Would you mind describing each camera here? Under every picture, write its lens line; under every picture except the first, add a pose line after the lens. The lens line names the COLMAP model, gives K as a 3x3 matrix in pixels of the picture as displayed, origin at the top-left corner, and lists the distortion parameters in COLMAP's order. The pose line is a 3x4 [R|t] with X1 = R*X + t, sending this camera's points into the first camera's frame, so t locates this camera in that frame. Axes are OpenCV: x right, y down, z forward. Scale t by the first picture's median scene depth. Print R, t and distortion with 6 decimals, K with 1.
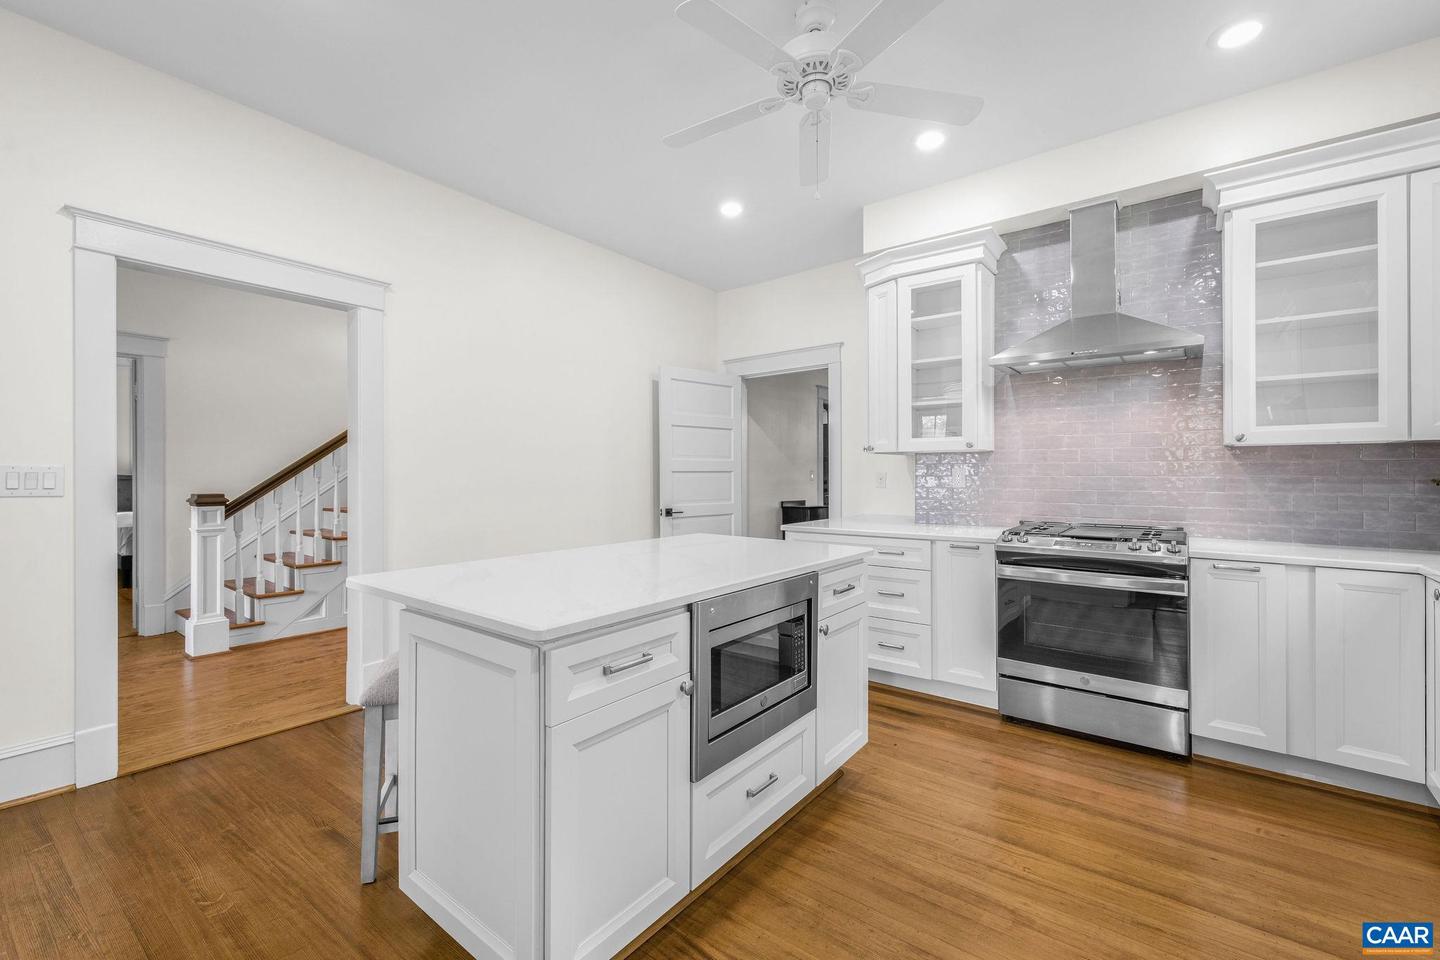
lens RADIAL K [[608.3, 0, 713.1], [0, 608.3, 470.3], [0, 0, 1]] dist [0.001232, 0.000483]
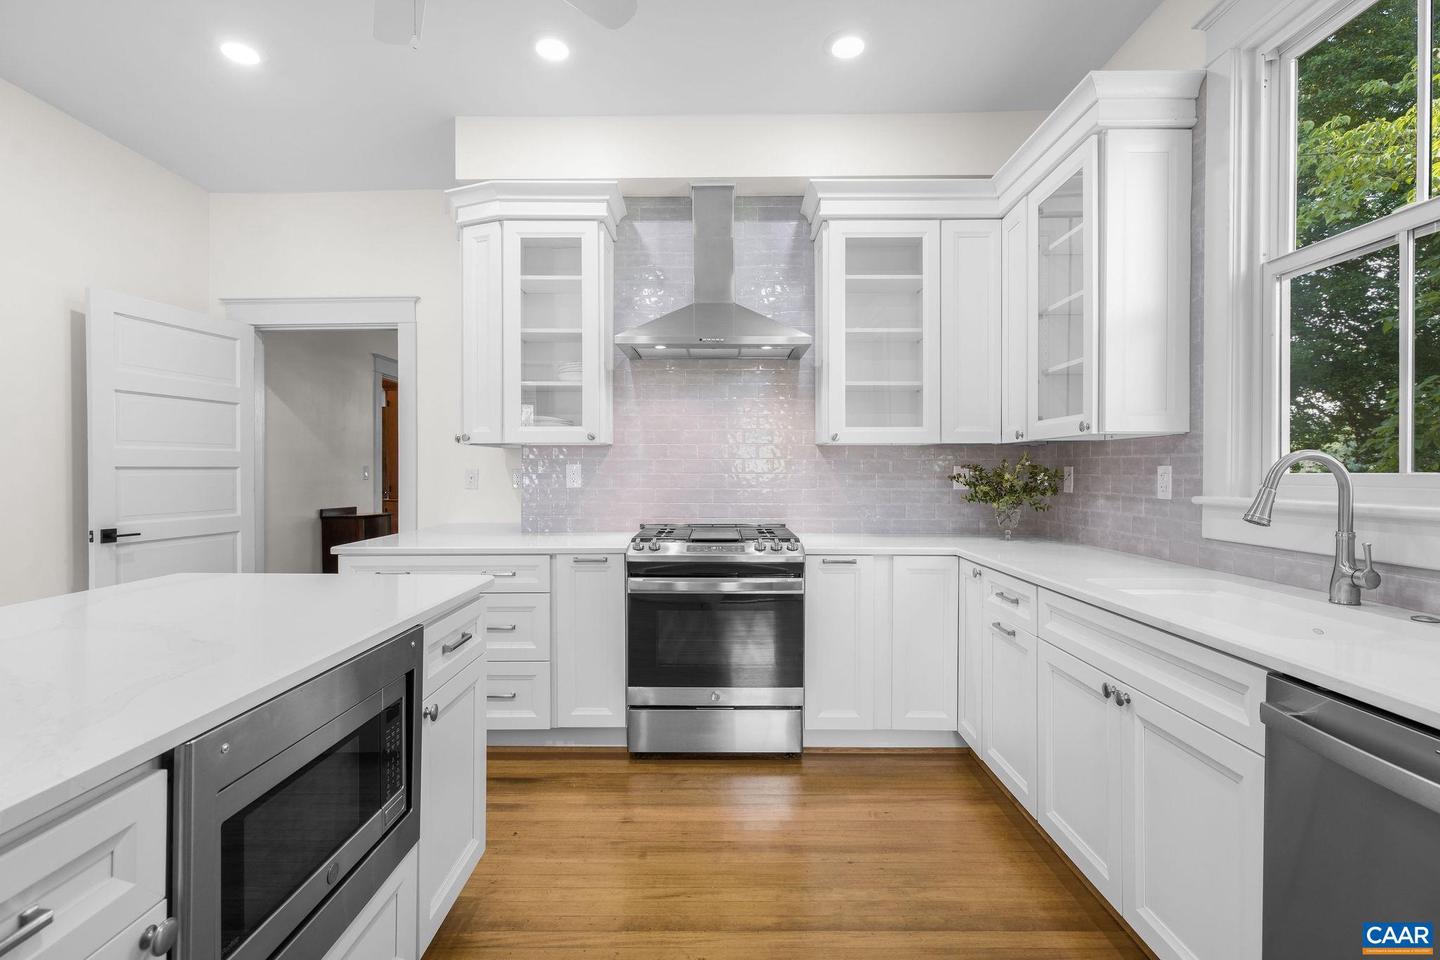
lens RADIAL K [[677.1, 0, 717.7], [0, 677.1, 471.0], [0, 0, 1]] dist [0.002835, 0.001955]
pose [[0.791499, -0.000083, 0.611171, -0.012232], [-0.003353, 0.999984, 0.004478, 0.000406], [-0.611162, -0.005594, 0.791486, 0.176965]]
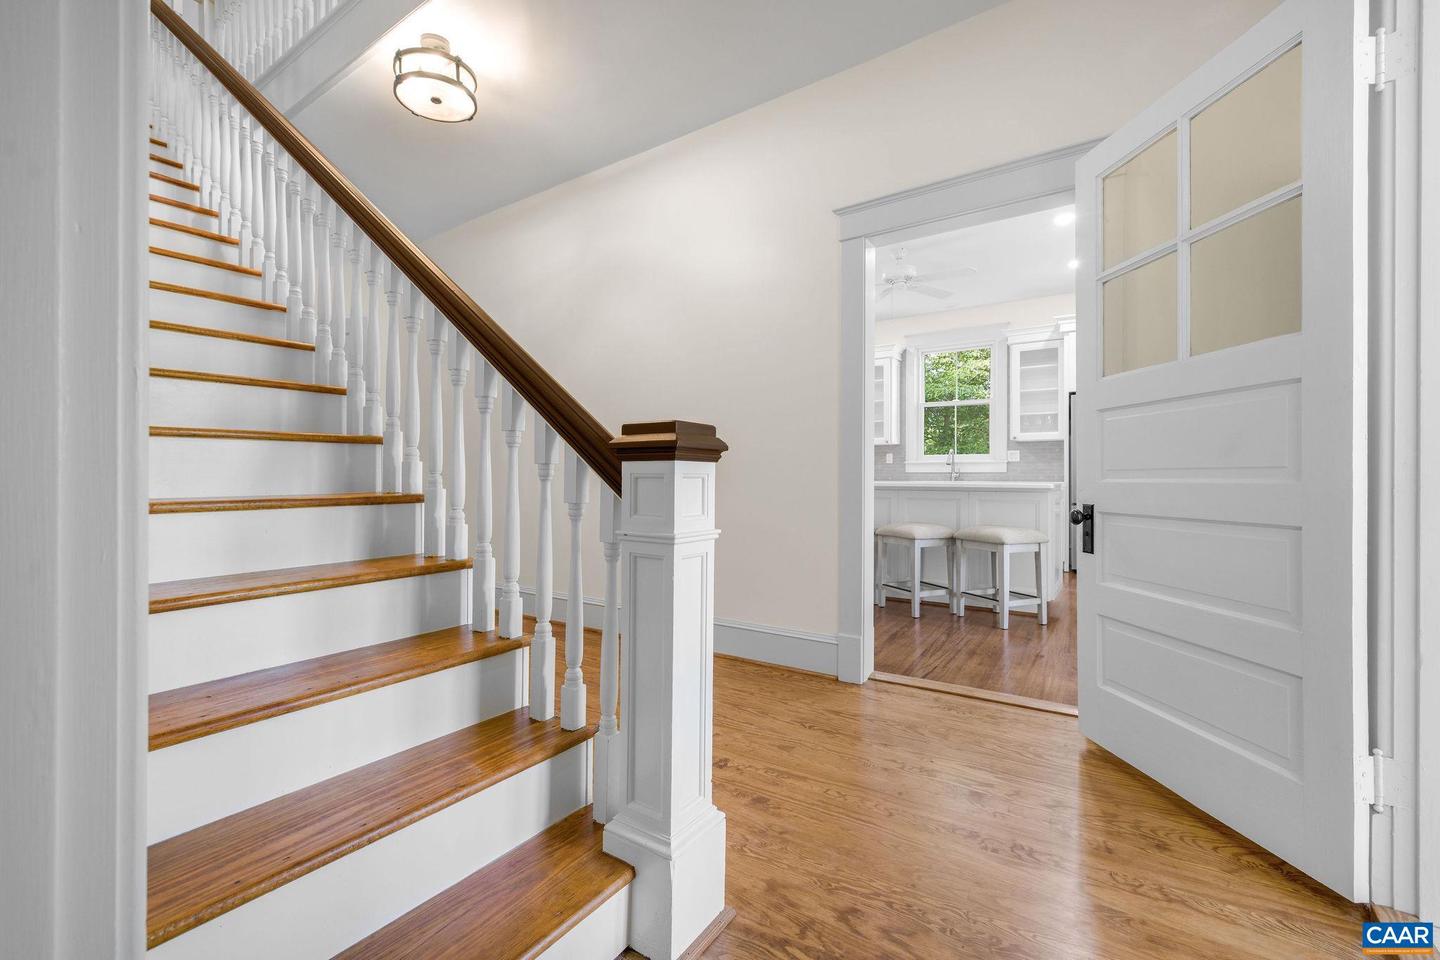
lens RADIAL K [[608.3, 0, 719.2], [0, 608.3, 478.4], [0, 0, 1]] dist [0.001232, 0.000483]
pose [[-0.069063, -0.001999, 0.997610, -1.640719], [-0.004740, 0.999987, 0.001676, 0.101613], [-0.997601, -0.004613, -0.069072, 1.423014]]
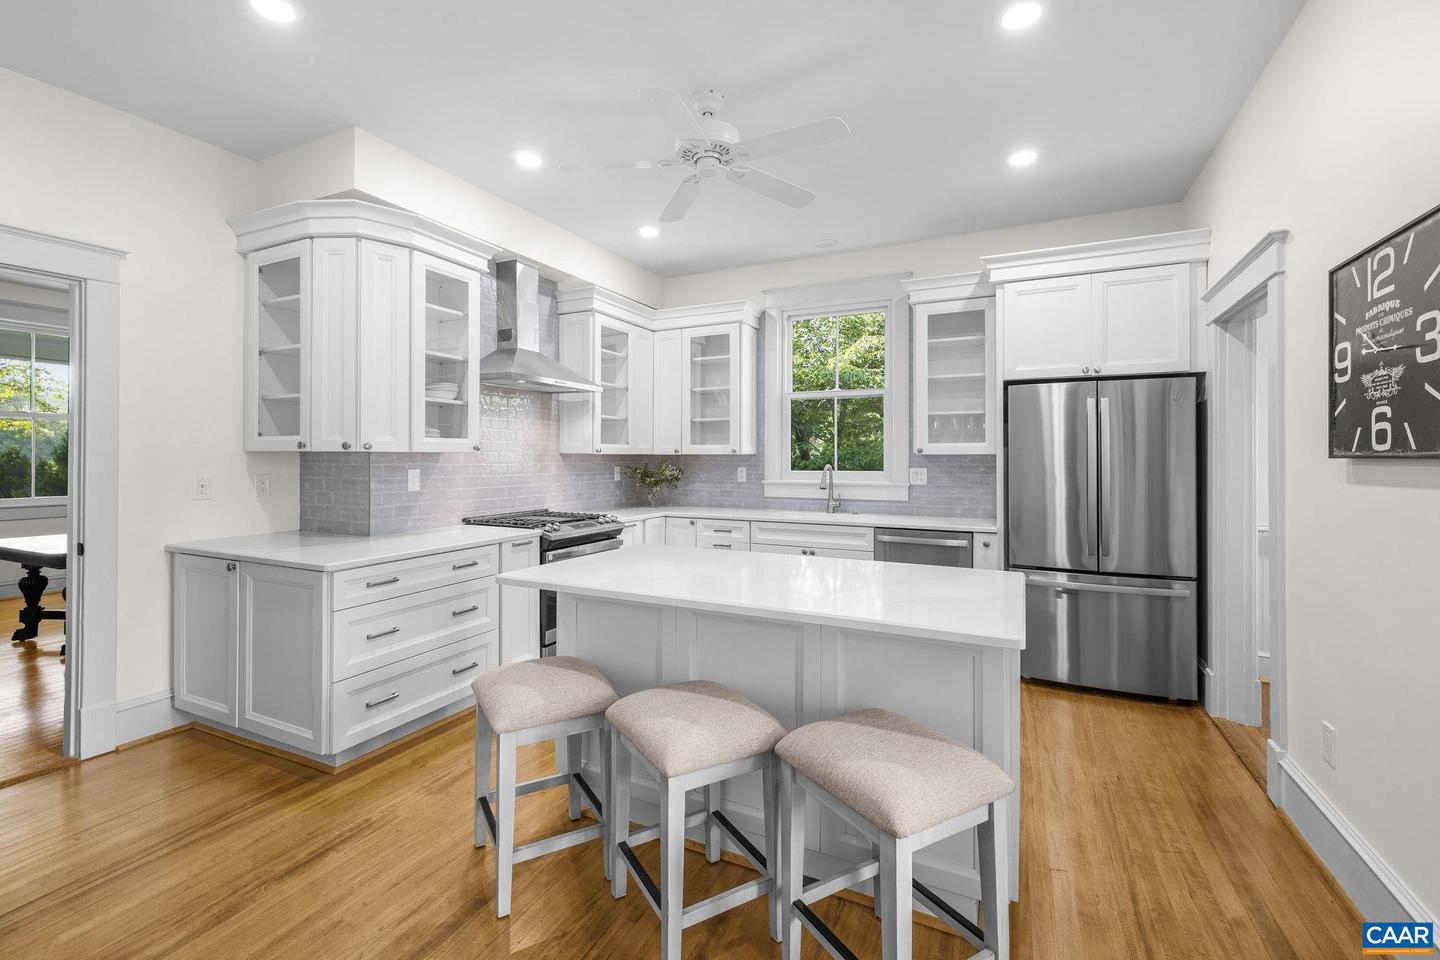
lens RADIAL K [[608.3, 0, 718.4], [0, 608.3, 455.9], [0, 0, 1]] dist [0.001232, 0.000483]
pose [[-0.204114, 0.002617, 0.978944, -0.766601], [-0.005760, 0.999976, -0.003875, -0.030193], [-0.978930, -0.006429, -0.204094, 0.929695]]
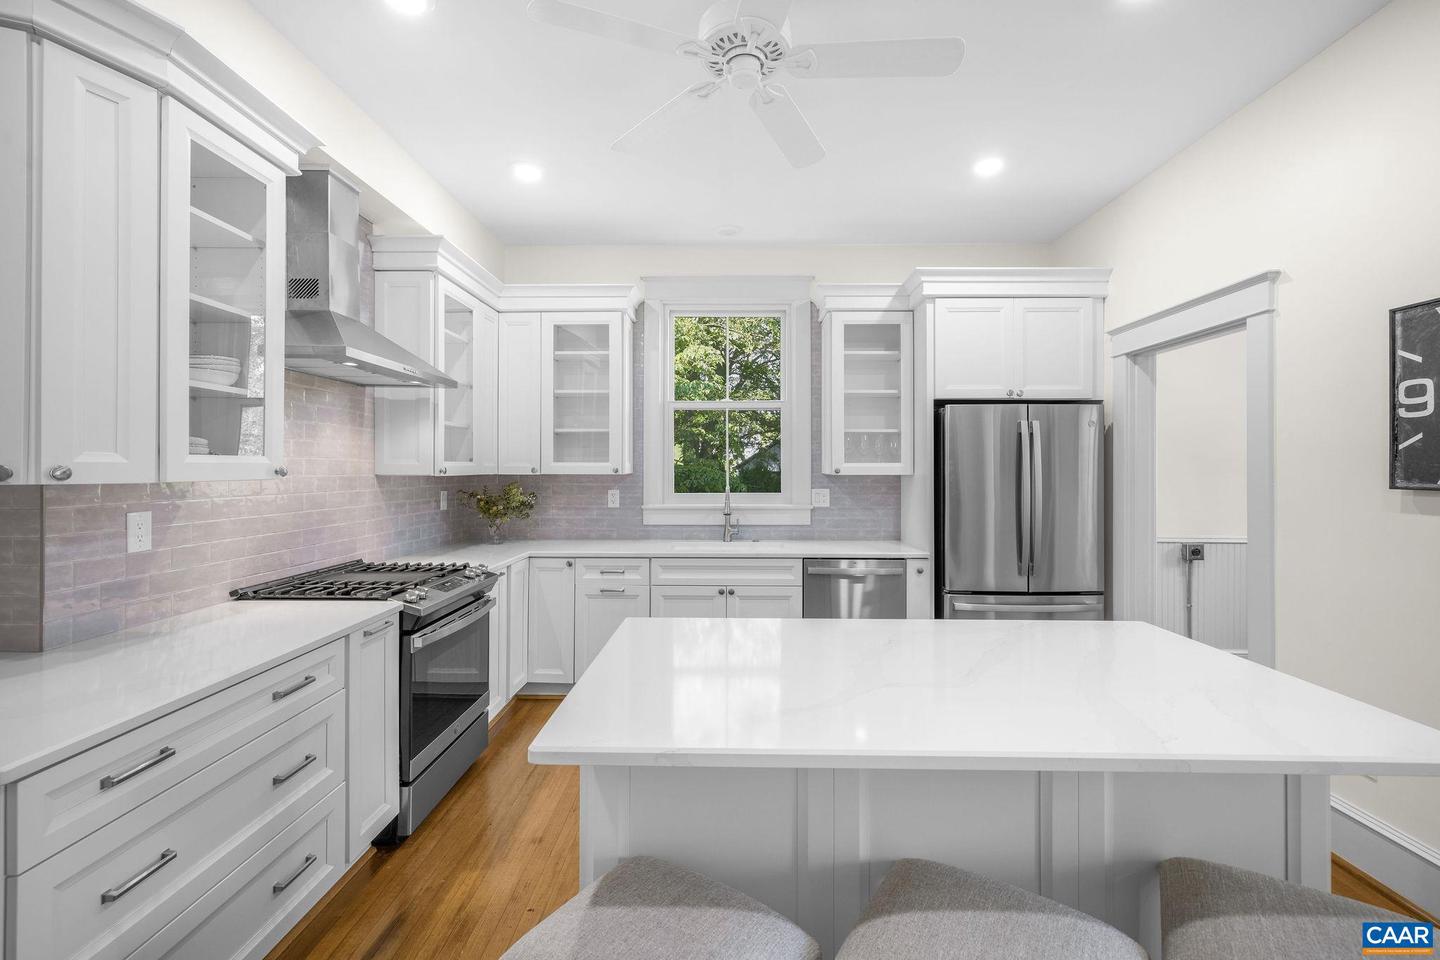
lens RADIAL K [[608.3, 0, 721.8], [0, 608.3, 467.1], [0, 0, 1]] dist [0.001232, 0.000483]
pose [[-0.596461, 0.001359, 0.802641, -0.367084], [-0.004468, 0.999977, -0.005013, -0.051953], [-0.802629, -0.006576, -0.596442, 1.158570]]
